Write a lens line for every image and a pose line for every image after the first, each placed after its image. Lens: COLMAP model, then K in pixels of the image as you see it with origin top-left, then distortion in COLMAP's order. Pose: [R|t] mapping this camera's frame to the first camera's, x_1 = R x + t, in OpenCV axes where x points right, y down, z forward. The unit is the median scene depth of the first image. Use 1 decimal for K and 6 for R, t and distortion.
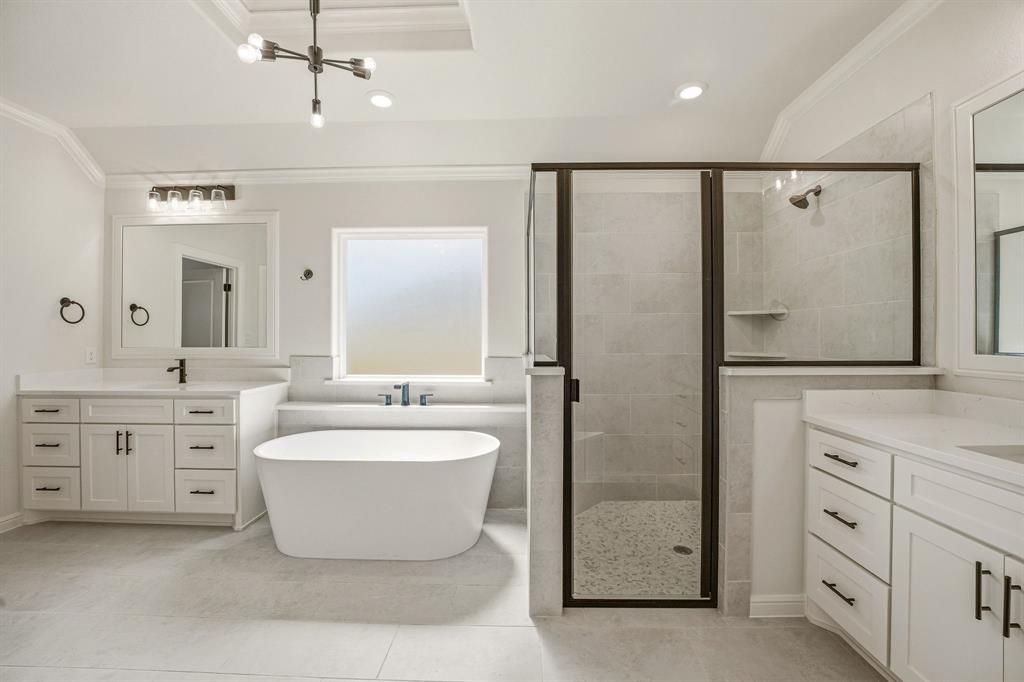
lens RADIAL K [[423.1, 0, 512.0], [0, 423.1, 338.3], [0, 0, 1]] dist [-0.025106, 0.001320]
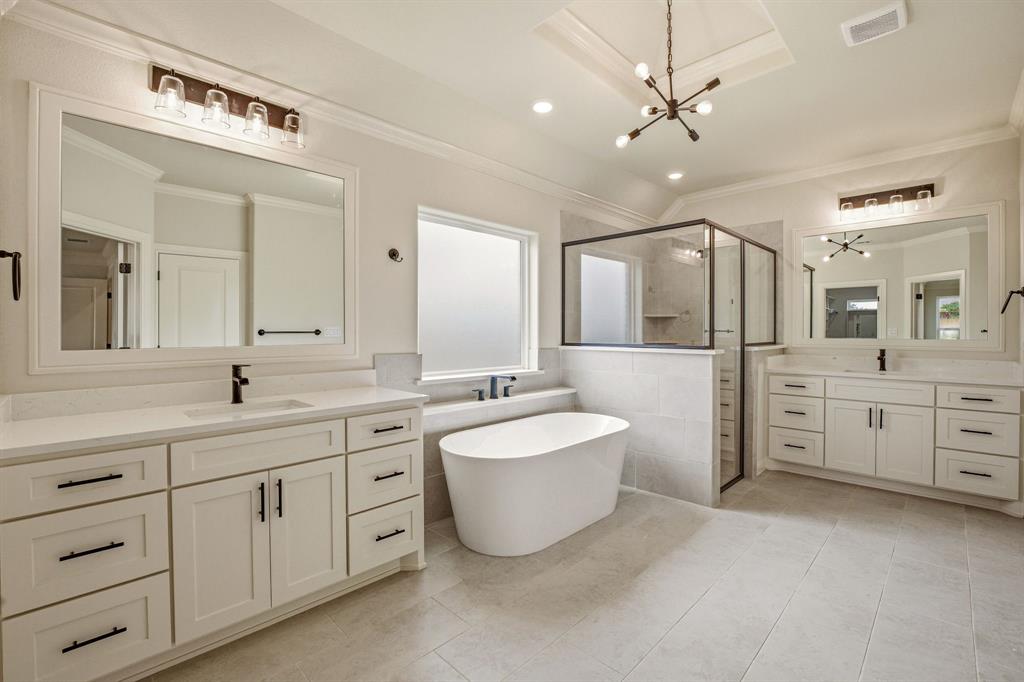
lens RADIAL K [[453.0, 0, 502.8], [0, 453.0, 335.4], [0, 0, 1]] dist [-0.017127, -0.001084]
pose [[0.687369, -0.005605, 0.726287, -1.181527], [0.002193, 0.999982, 0.005641, 0.002709], [-0.726305, -0.002285, 0.687369, 0.282920]]
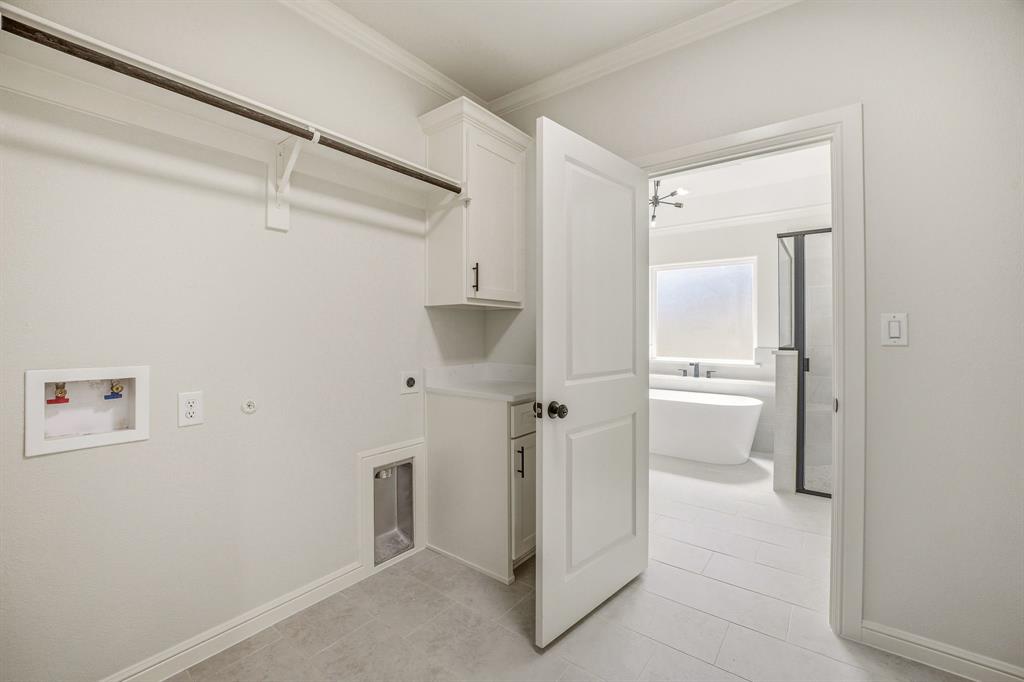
lens RADIAL K [[423.1, 0, 512.5], [0, 423.1, 337.7], [0, 0, 1]] dist [-0.025106, 0.001320]
pose [[0.806808, 0.008087, -0.590758, 0.135196], [-0.003795, 0.999957, 0.008506, 0.003574], [0.590801, -0.004621, 0.806804, -0.758384]]
